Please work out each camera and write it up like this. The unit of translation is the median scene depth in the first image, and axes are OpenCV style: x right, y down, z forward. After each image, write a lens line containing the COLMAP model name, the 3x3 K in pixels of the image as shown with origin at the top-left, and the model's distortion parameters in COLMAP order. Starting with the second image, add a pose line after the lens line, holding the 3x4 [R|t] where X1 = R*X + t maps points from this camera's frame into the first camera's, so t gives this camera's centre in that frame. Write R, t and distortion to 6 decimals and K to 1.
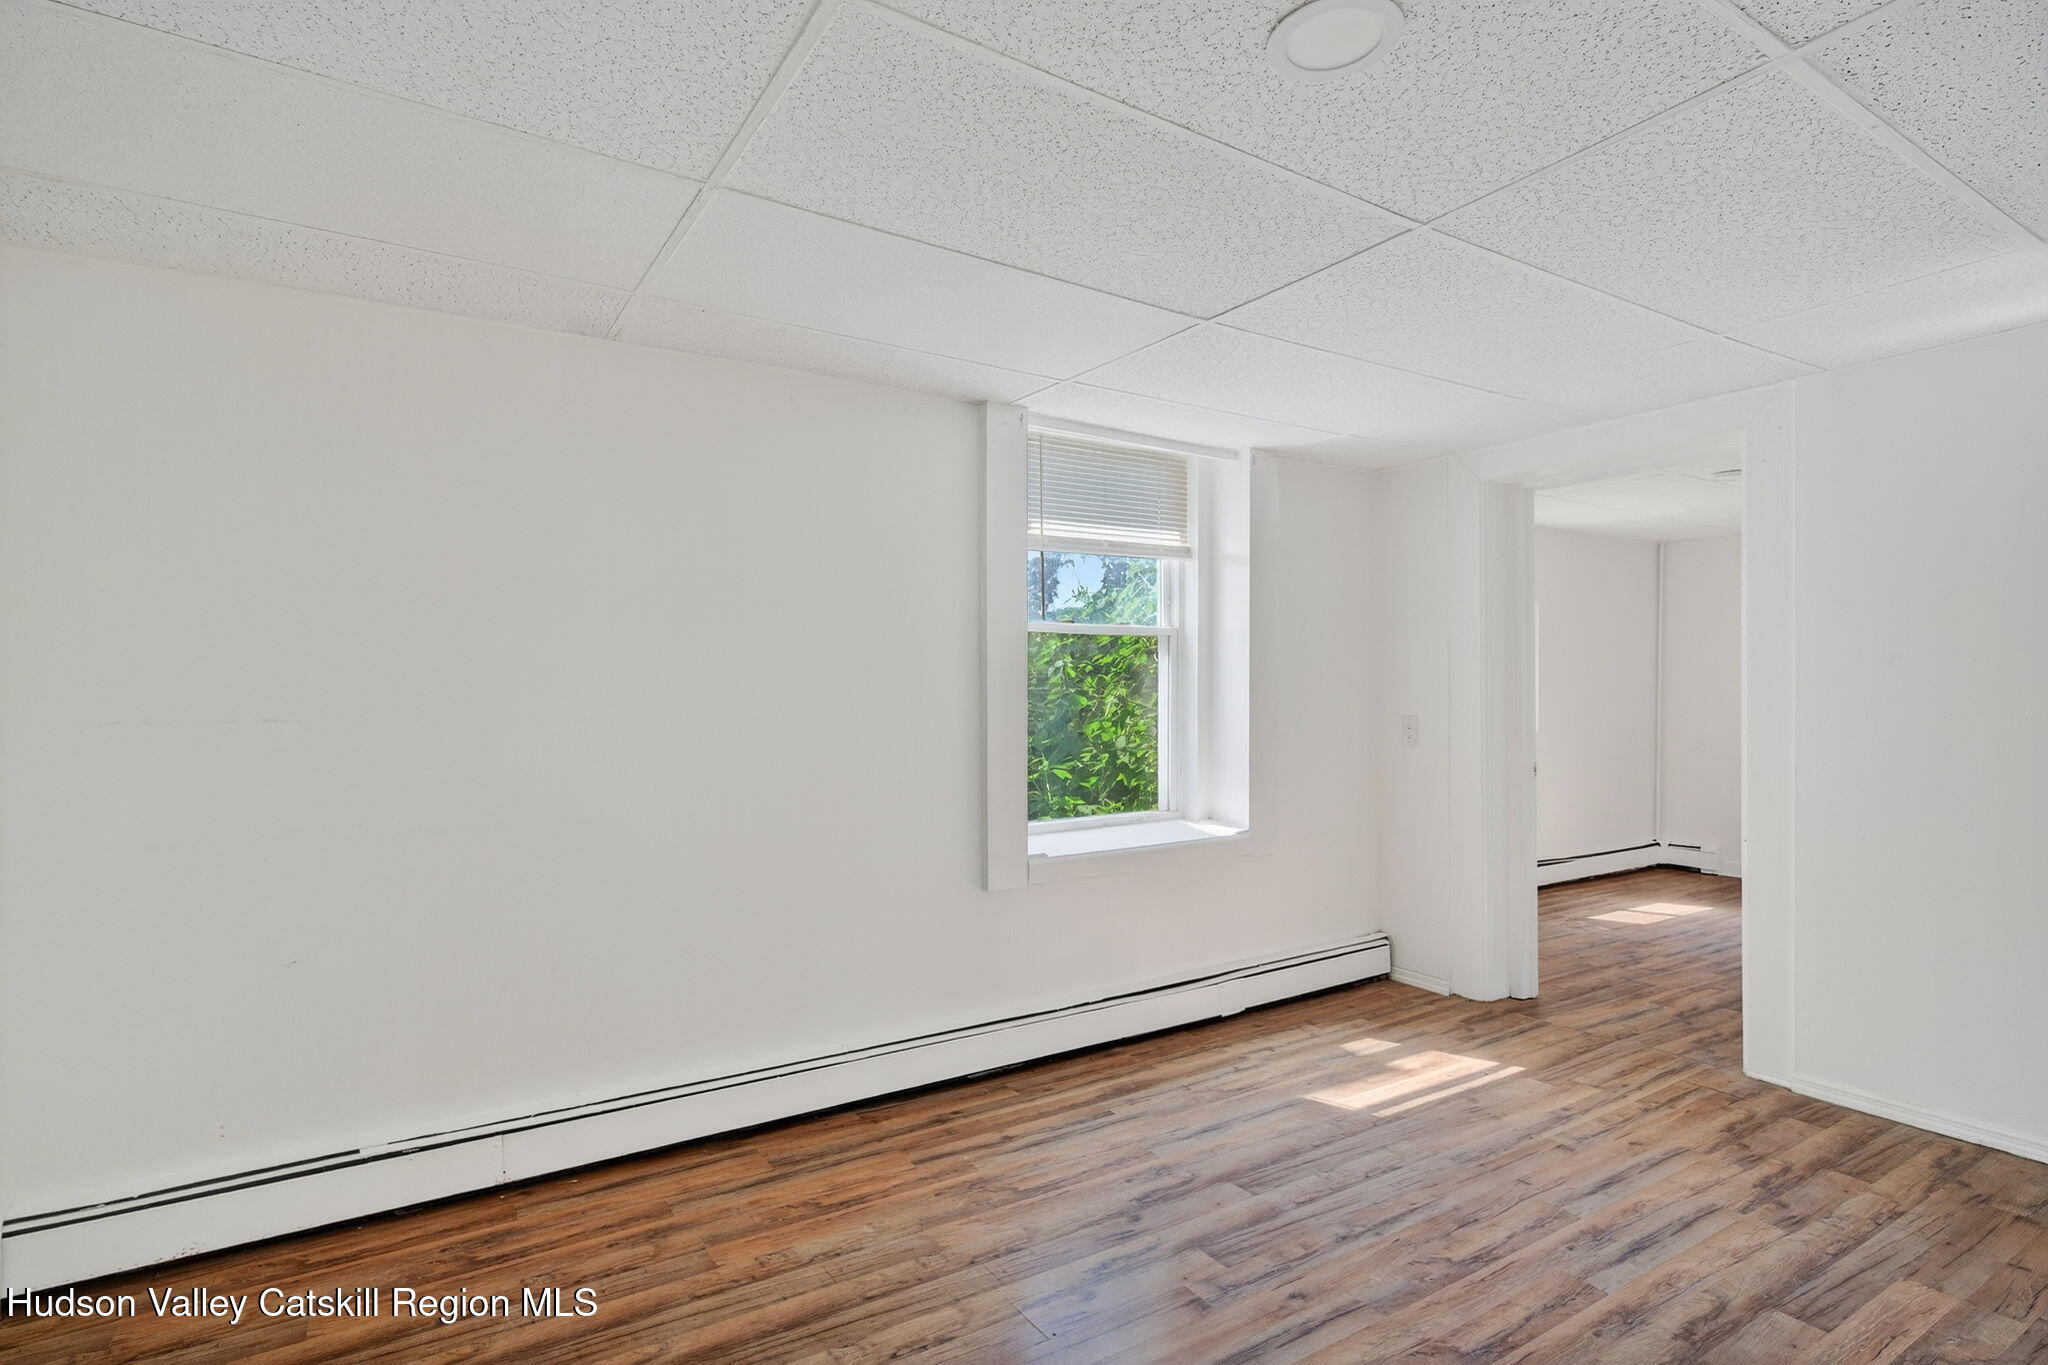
lens RADIAL K [[999.6, 0, 1011.9], [0, 999.6, 692.9], [0, 0, 1]] dist [-0.001897, 0.001372]
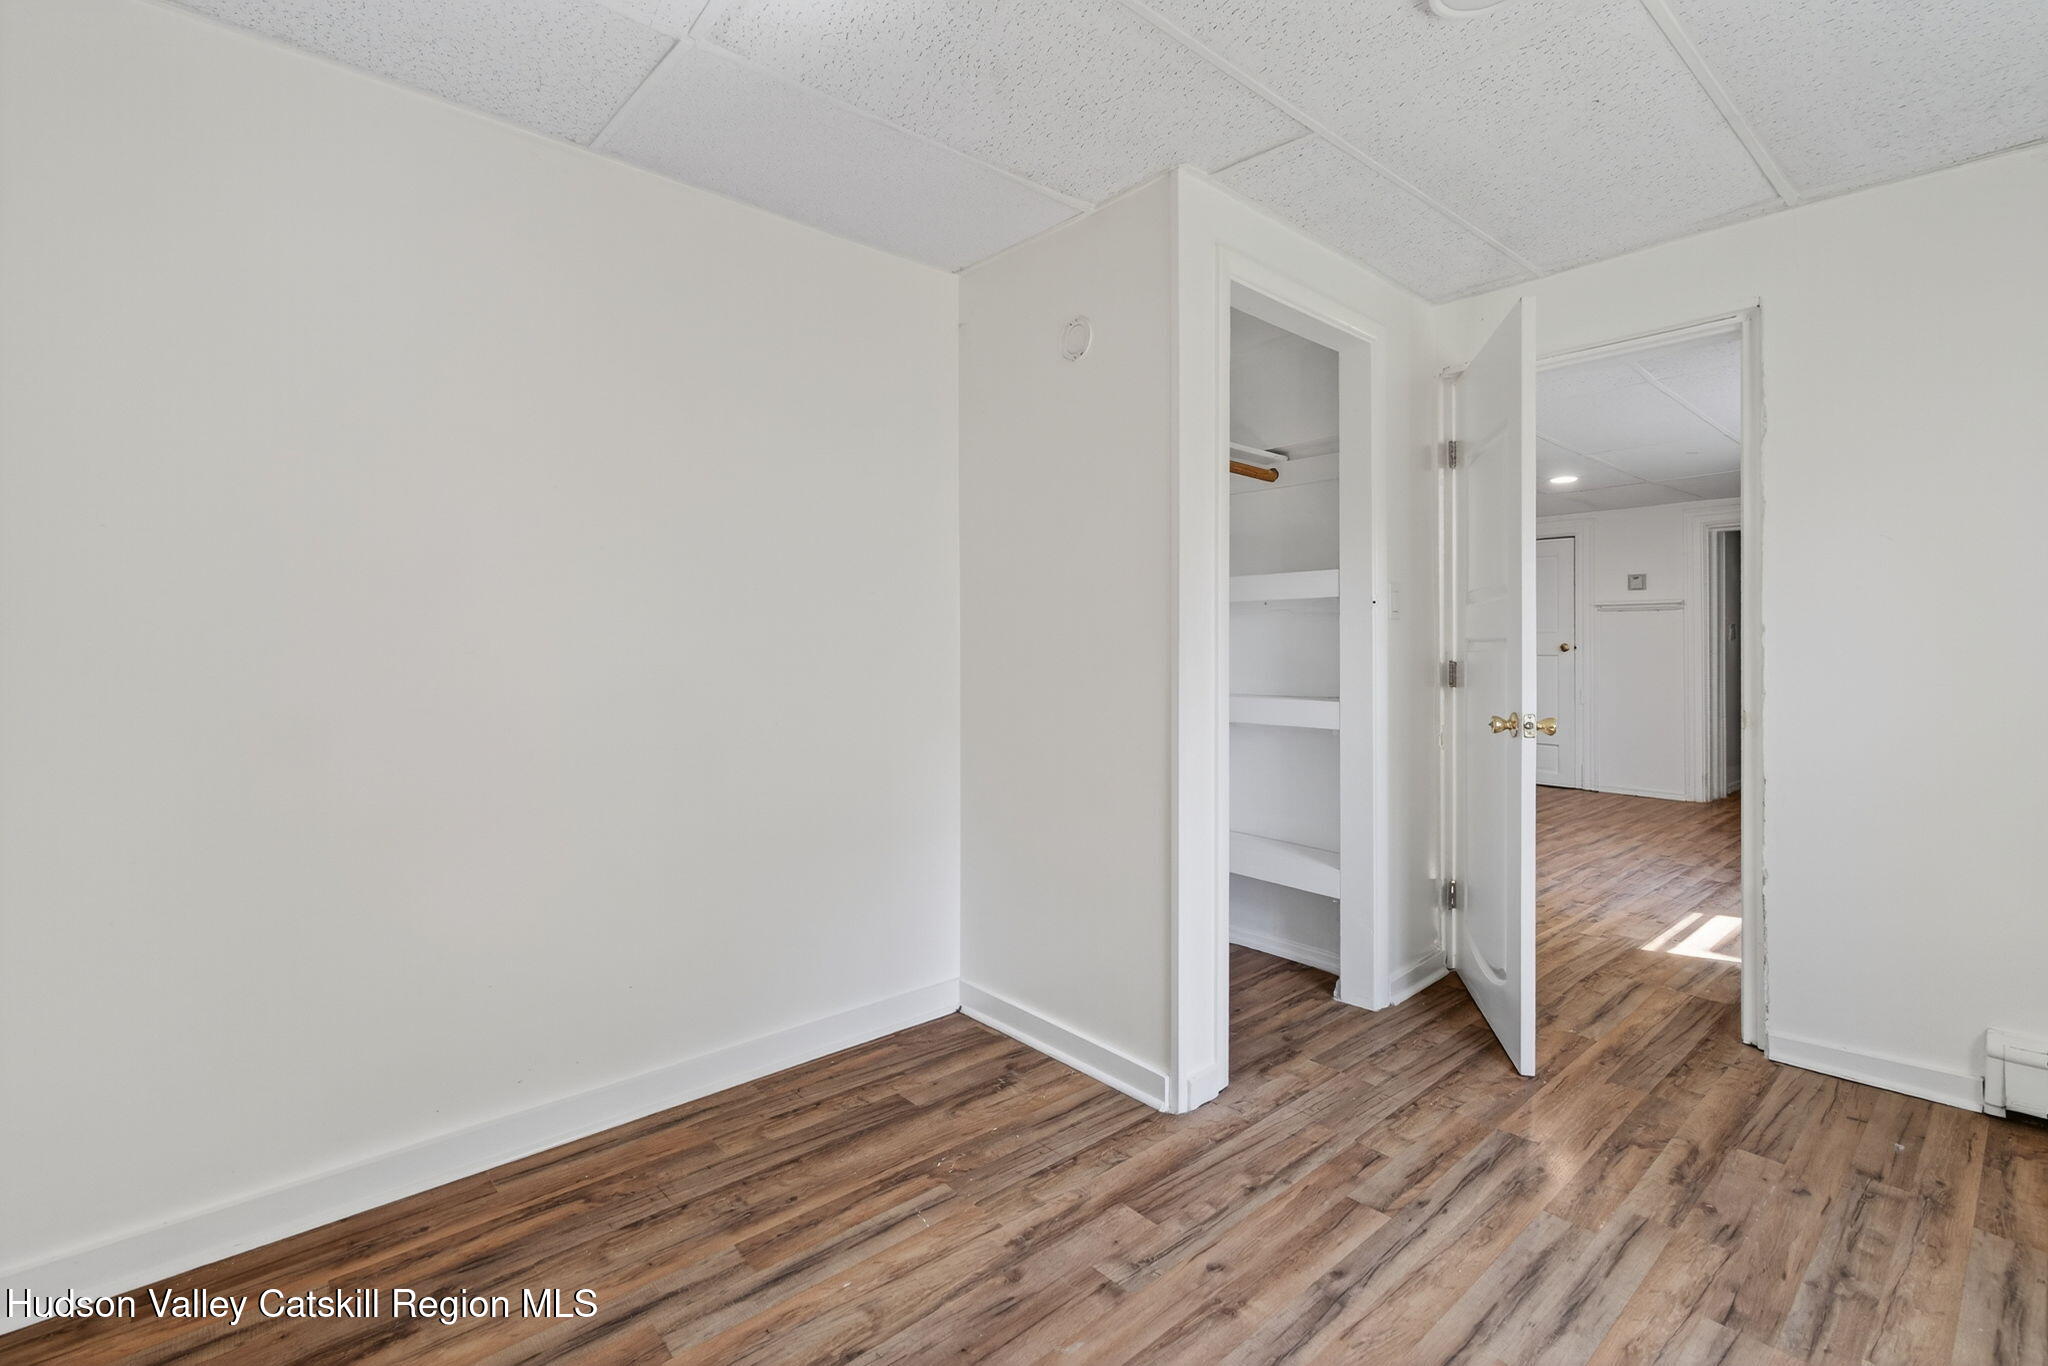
lens RADIAL K [[927.7, 0, 1029.3], [0, 927.7, 661.6], [0, 0, 1]] dist [-0.010624, 0.008240]
pose [[-0.984831, 0.008383, -0.173316, 1.697572], [0.006749, 0.999927, 0.010011, 0.035702], [0.173387, 0.008689, -0.984815, 2.327214]]
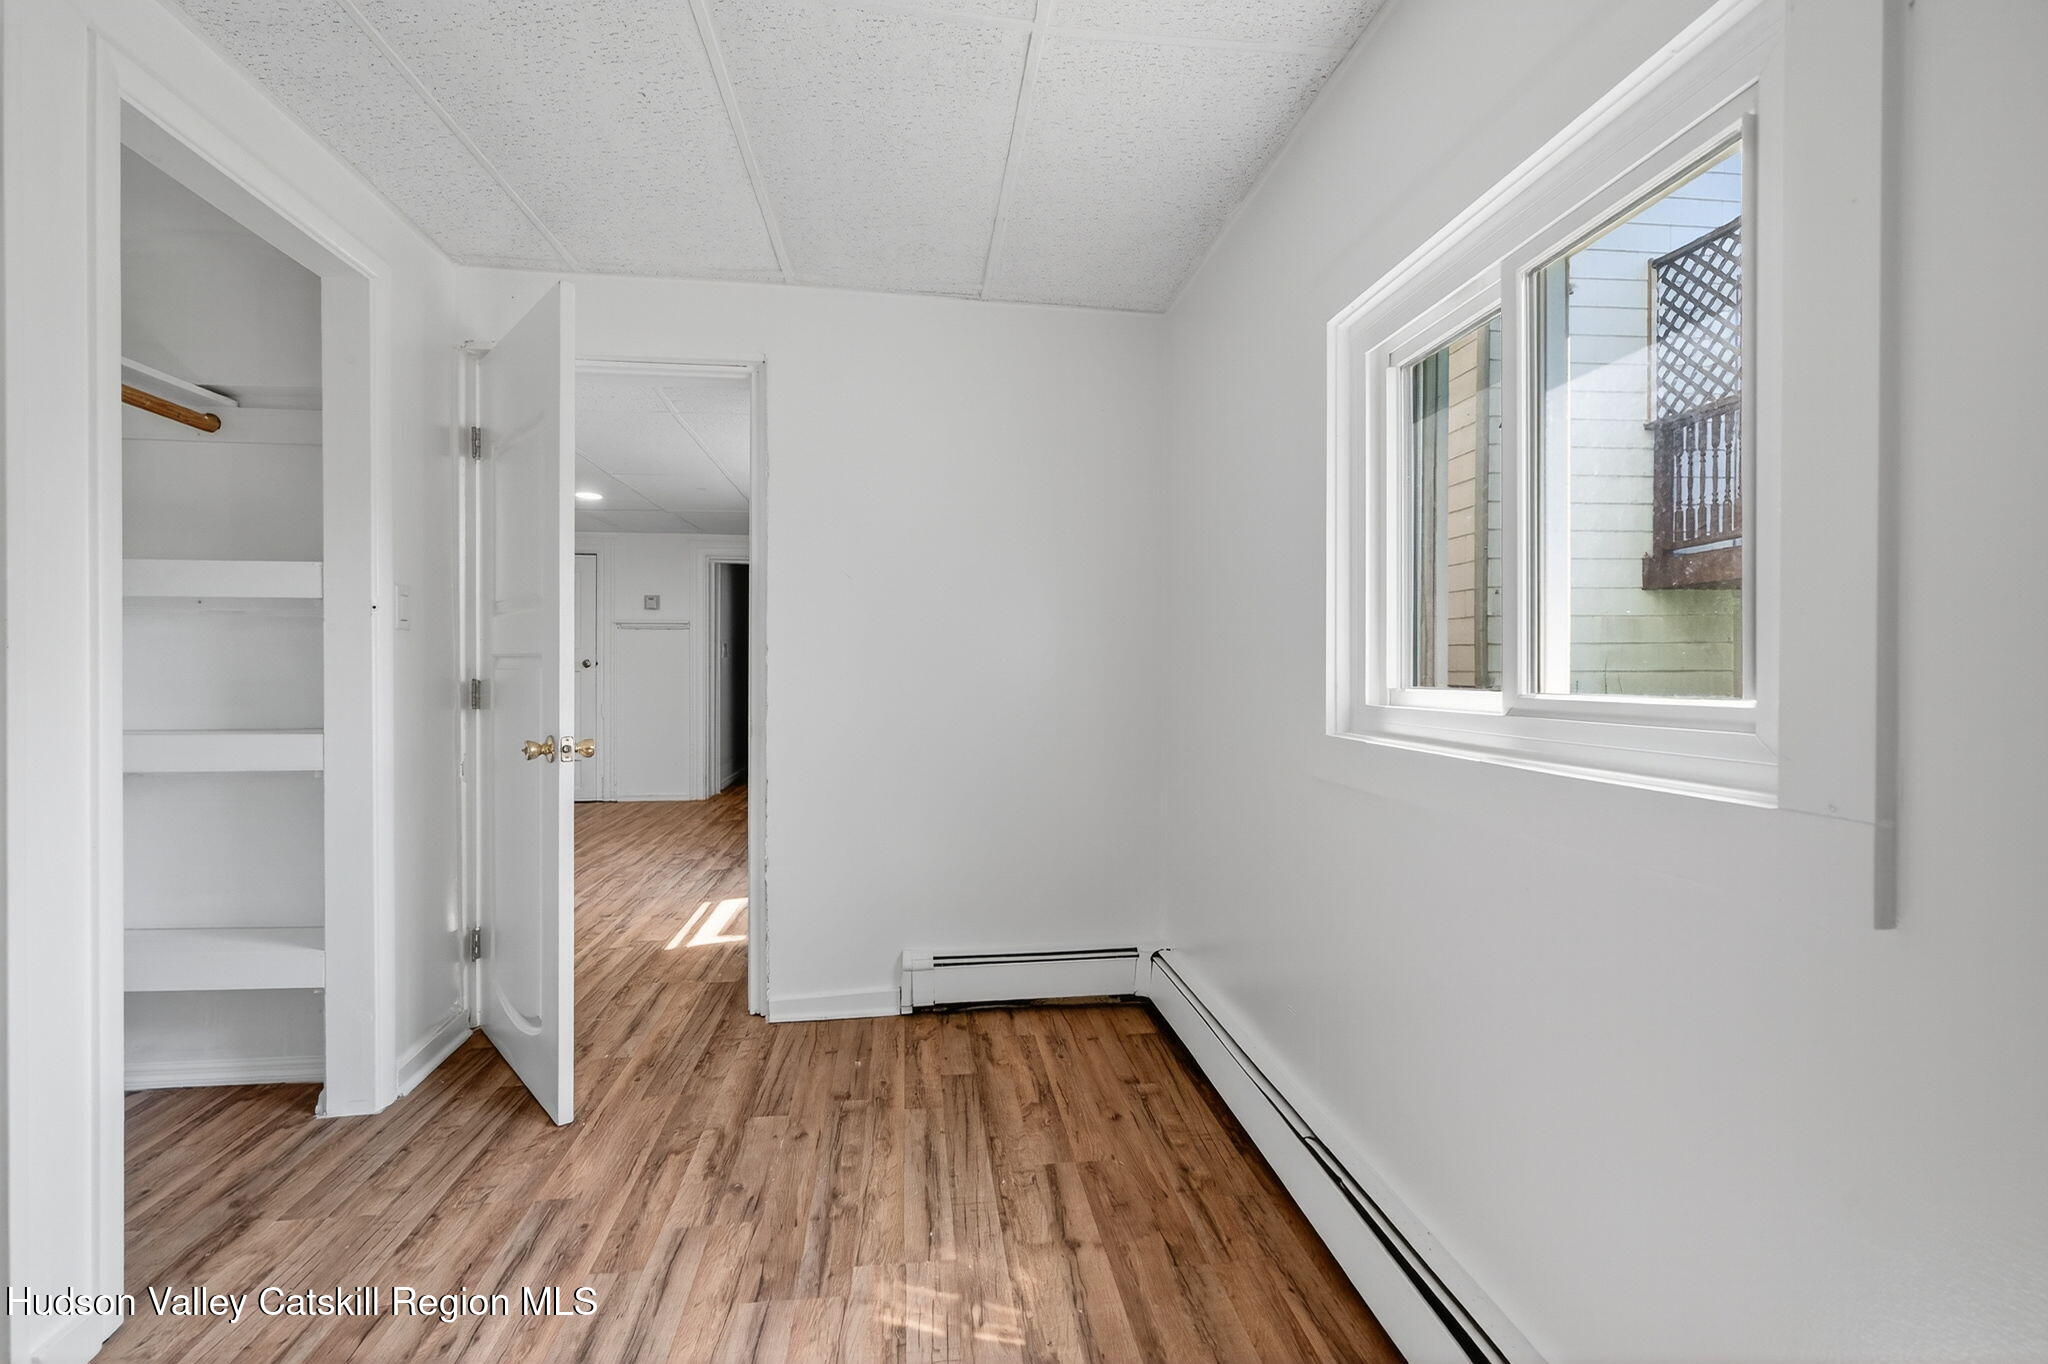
lens RADIAL K [[927.7, 0, 1029.3], [0, 927.7, 660.6], [0, 0, 1]] dist [-0.010624, 0.008240]
pose [[-0.407857, 0.002734, -0.913042, 1.660603], [0.007314, 0.999973, -0.000272, 0.034401], [0.913017, -0.006789, -0.407866, 2.257598]]
